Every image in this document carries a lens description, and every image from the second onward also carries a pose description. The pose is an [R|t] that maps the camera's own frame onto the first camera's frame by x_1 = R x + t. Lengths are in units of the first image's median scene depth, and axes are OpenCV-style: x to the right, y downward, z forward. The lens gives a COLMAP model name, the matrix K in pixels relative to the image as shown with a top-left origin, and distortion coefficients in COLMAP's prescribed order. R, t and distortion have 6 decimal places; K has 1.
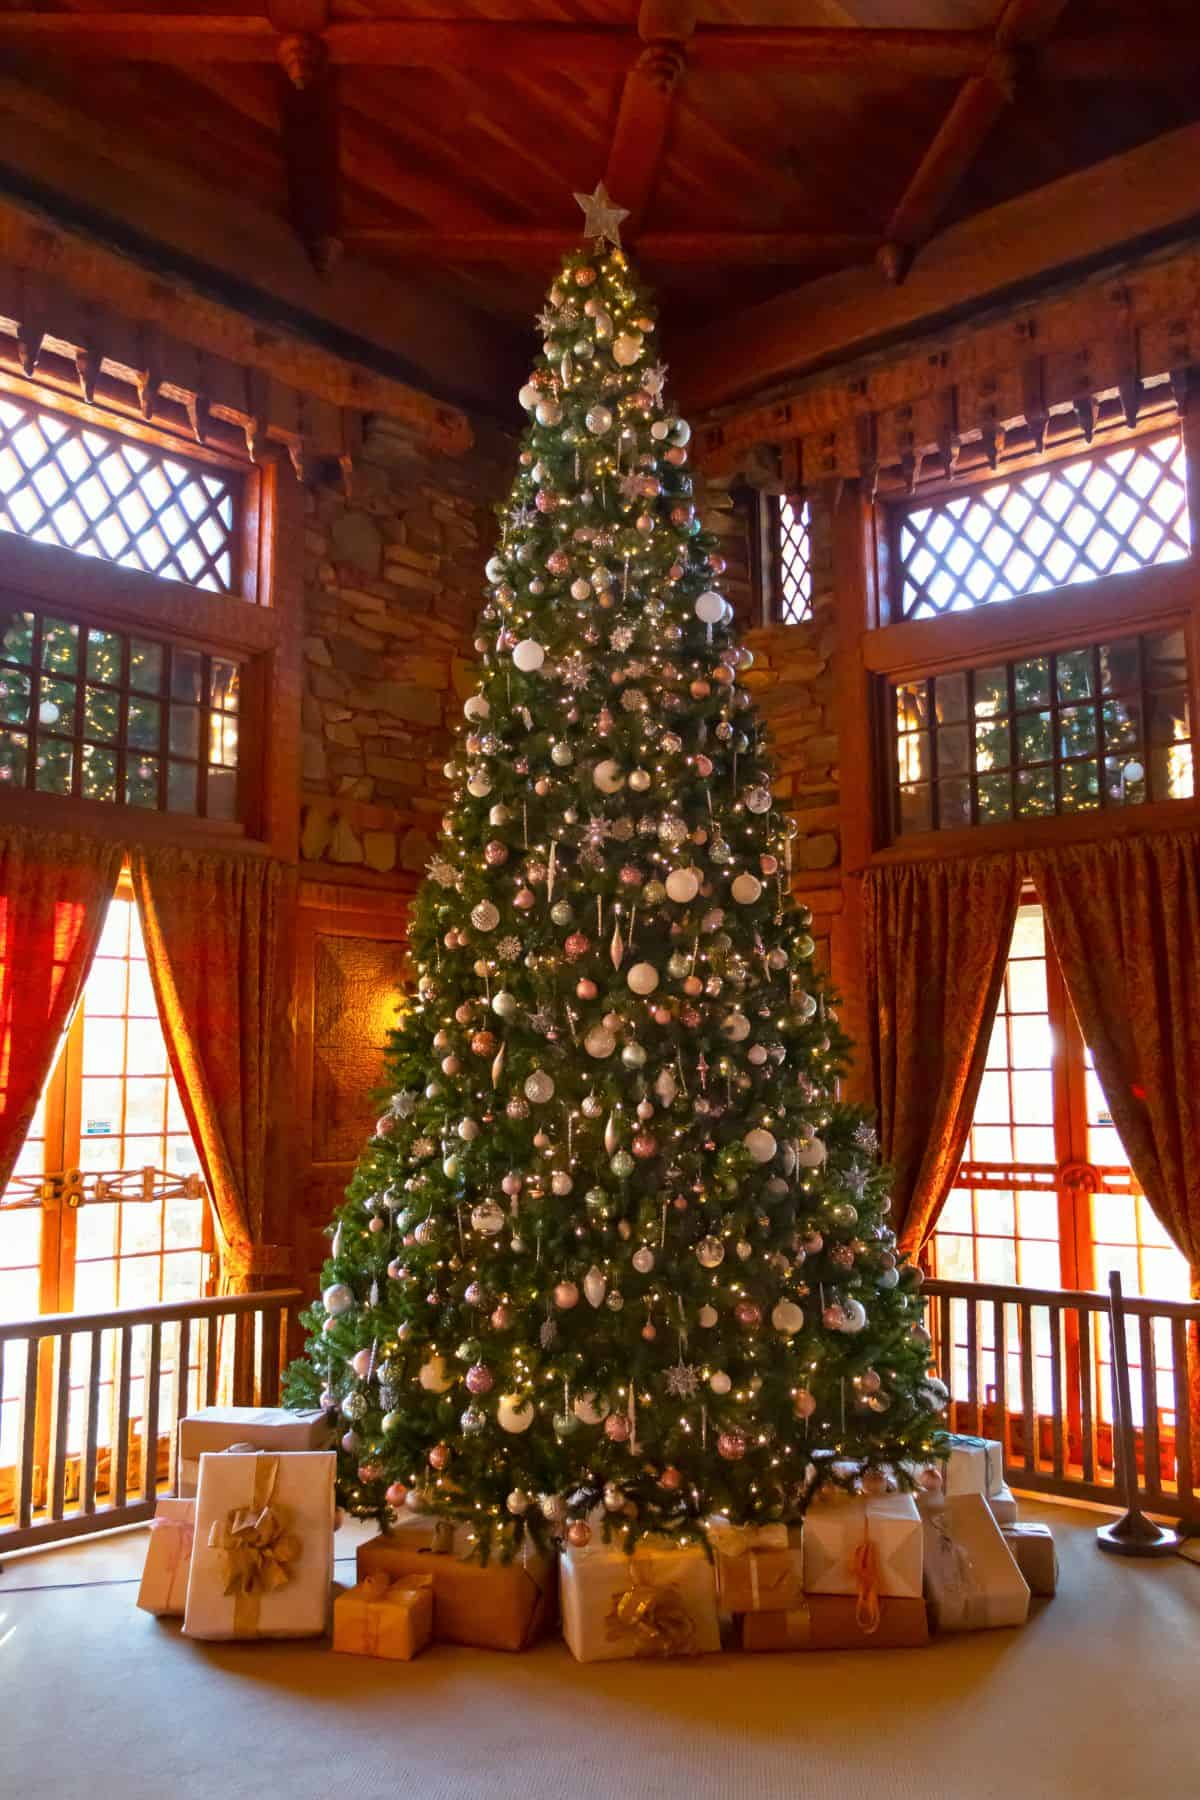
lens RADIAL K [[1534.4, 0, 600.0], [0, 1534.4, 900.0], [0, 0, 1]] dist [0.008367, 0.000957]
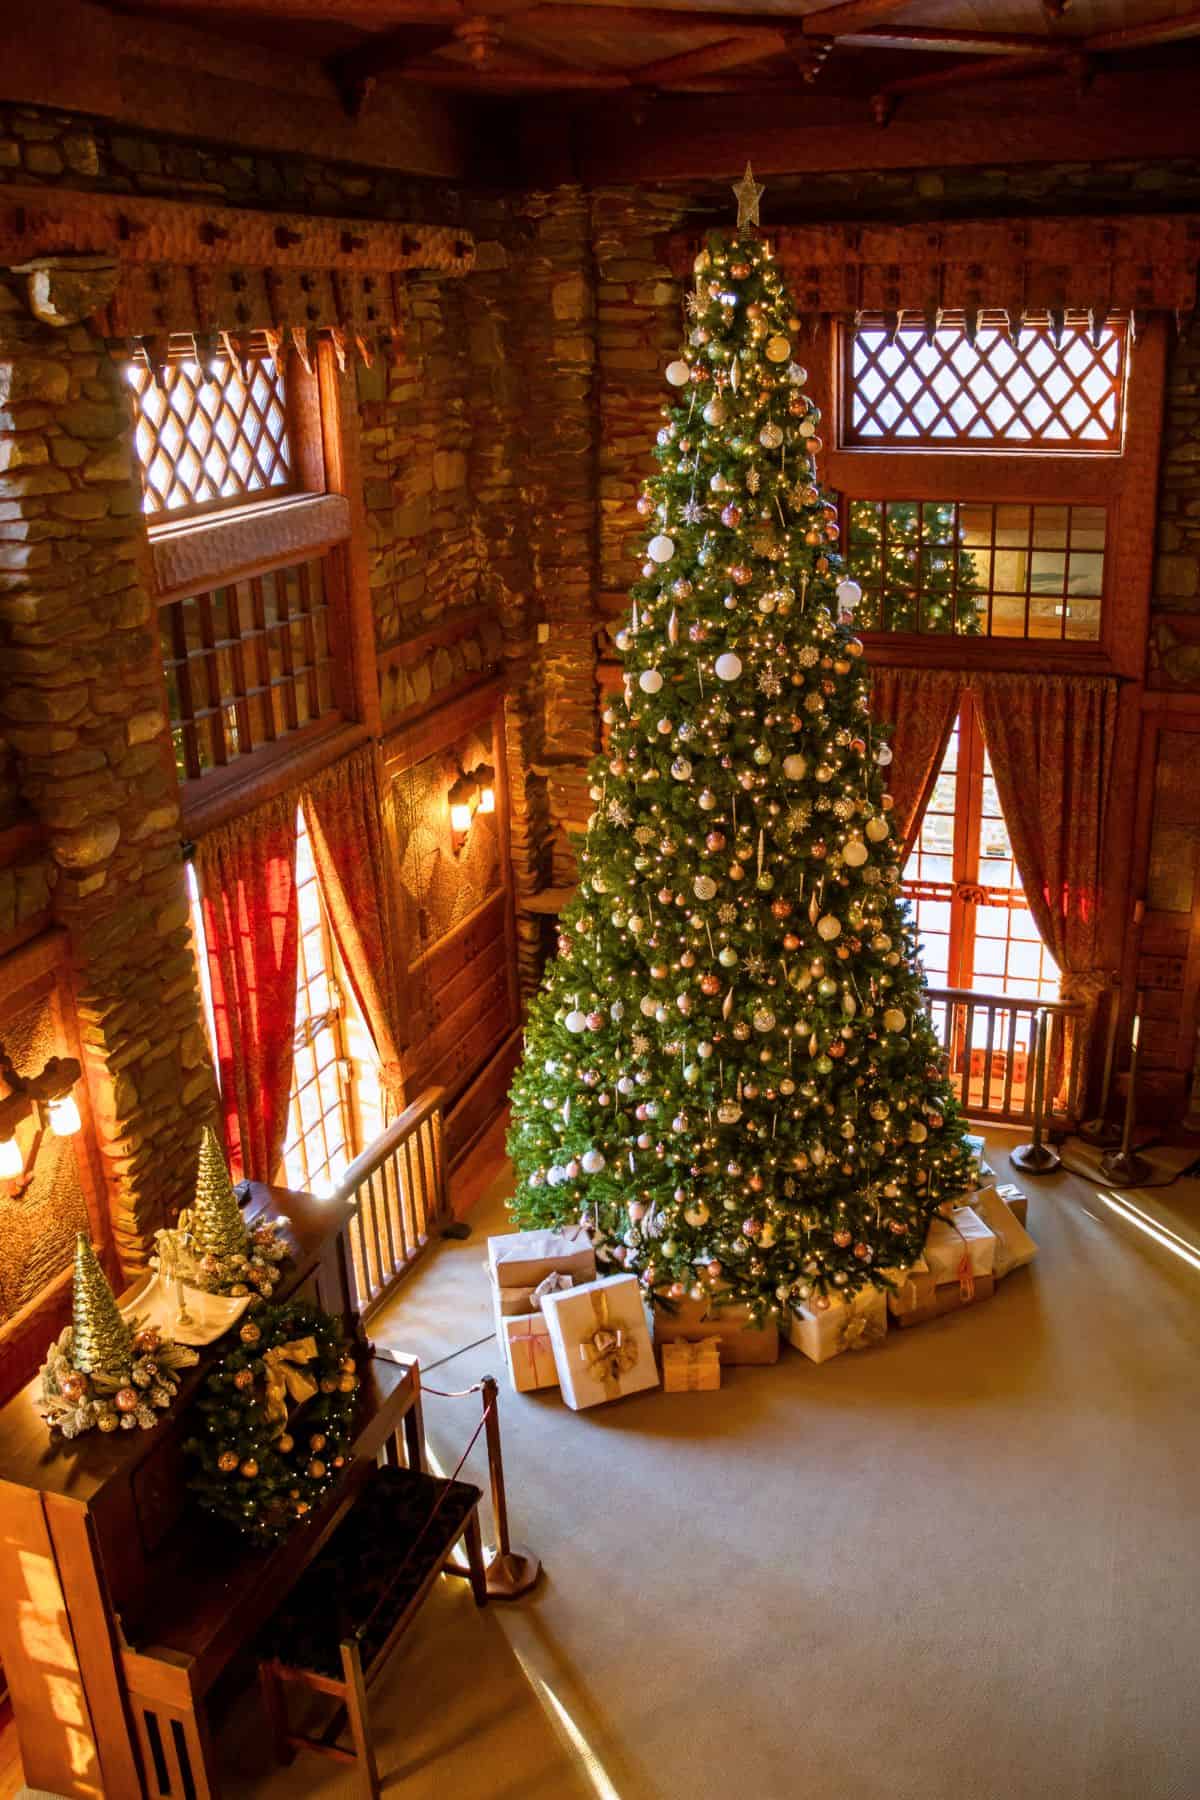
lens RADIAL K [[1570.2, 0, 600.0], [0, 1570.2, 900.0], [0, 0, 1]] dist [-0.133284, 0.019511]
pose [[0.926594, -0.156640, 0.341888, -0.513618], [-0.023553, 0.883167, 0.468467, -0.500483], [-0.375325, -0.442132, 0.814648, -0.011057]]
